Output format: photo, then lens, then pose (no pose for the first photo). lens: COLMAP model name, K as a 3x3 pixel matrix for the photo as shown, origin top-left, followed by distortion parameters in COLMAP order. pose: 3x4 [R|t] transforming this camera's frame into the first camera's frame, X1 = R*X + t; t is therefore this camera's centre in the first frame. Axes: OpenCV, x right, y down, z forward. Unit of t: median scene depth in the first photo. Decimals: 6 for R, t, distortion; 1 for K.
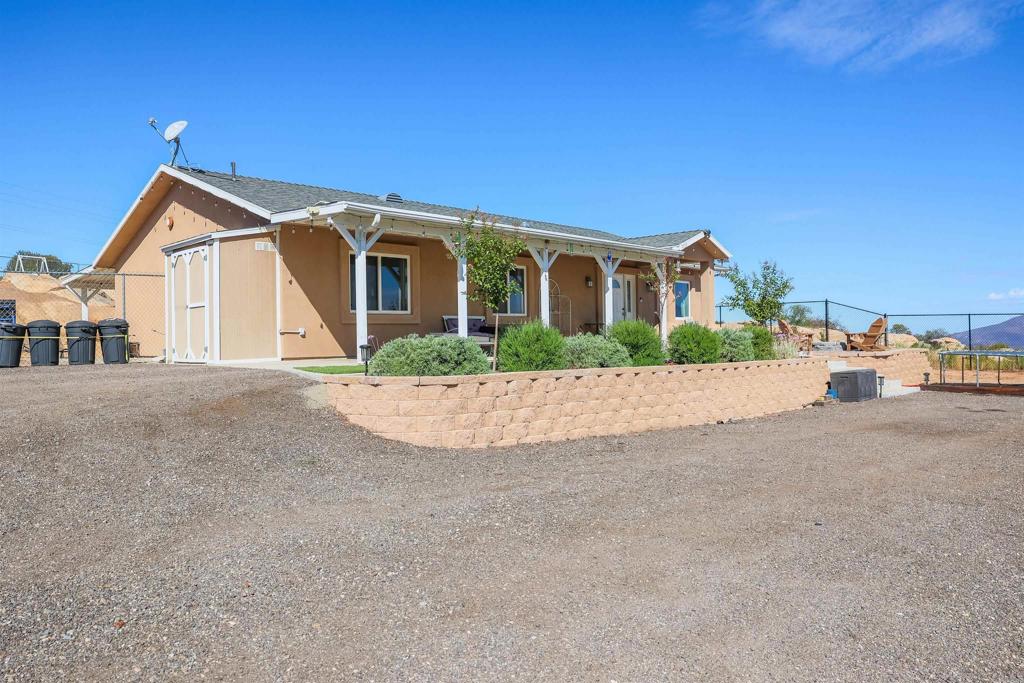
lens RADIAL K [[685.7, 0, 513.3], [0, 685.7, 340.4], [0, 0, 1]] dist [-0.008376, 0.018235]
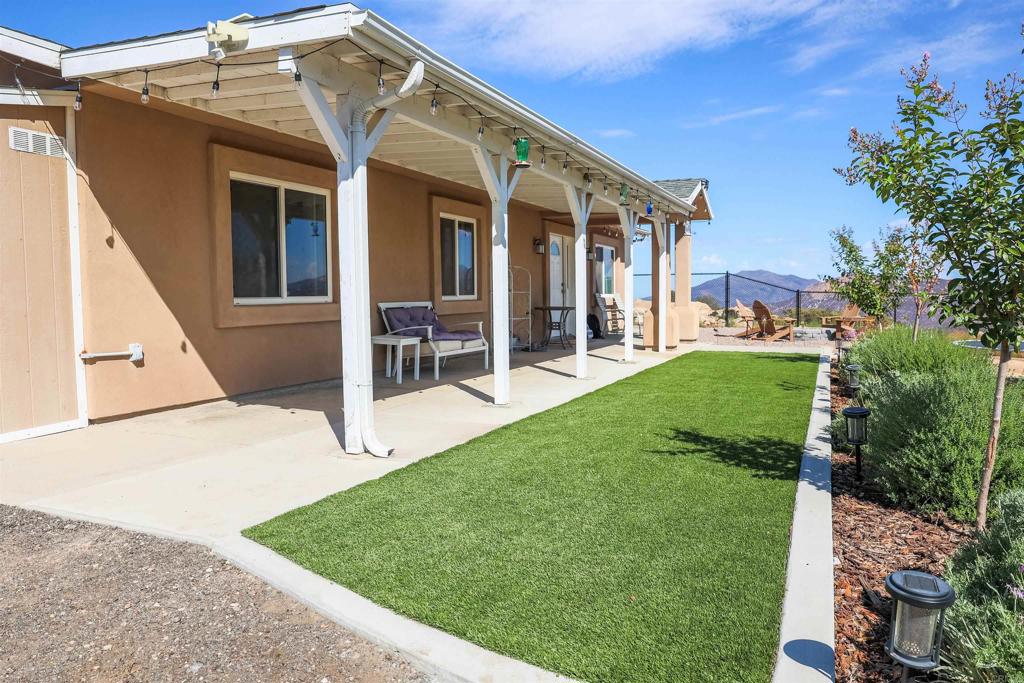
lens RADIAL K [[685.7, 0, 461.0], [0, 685.7, 338.1], [0, 0, 1]] dist [-0.008376, 0.018235]
pose [[0.954395, -0.010759, 0.298352, -0.232624], [-0.007169, 0.998236, 0.058931, -0.046602], [-0.298459, -0.058383, 0.952635, 0.509977]]
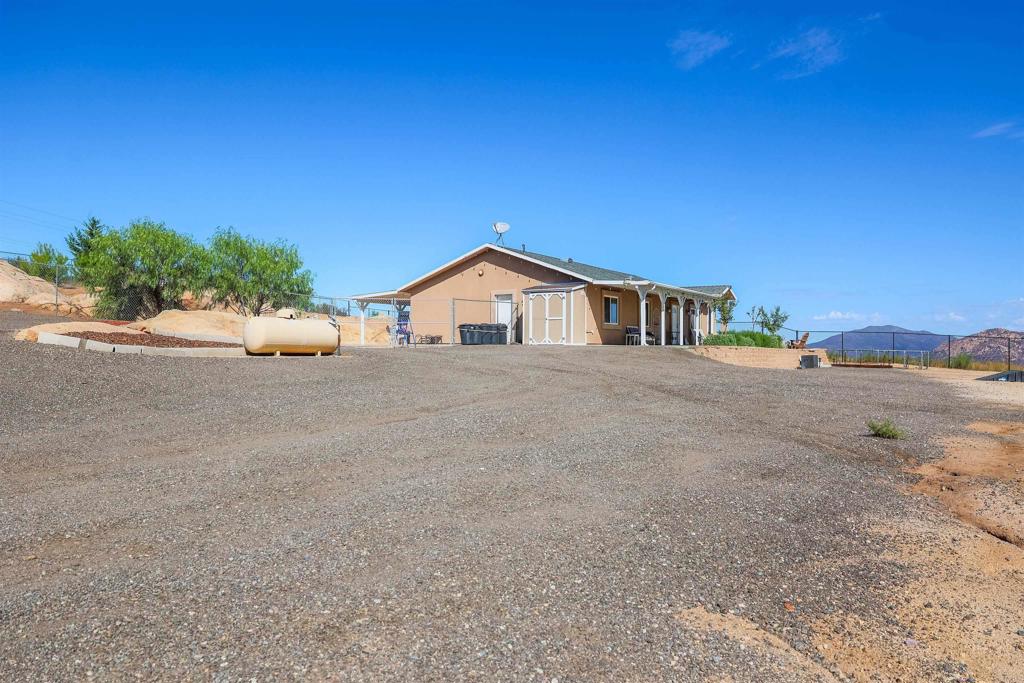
lens RADIAL K [[685.7, 0, 513.5], [0, 685.7, 341.3], [0, 0, 1]] dist [-0.008376, 0.018235]
pose [[0.976339, 0.023603, 0.214952, -0.991440], [-0.021900, 0.999707, -0.010297, 0.044574], [-0.215132, 0.005346, 0.976570, -1.060799]]
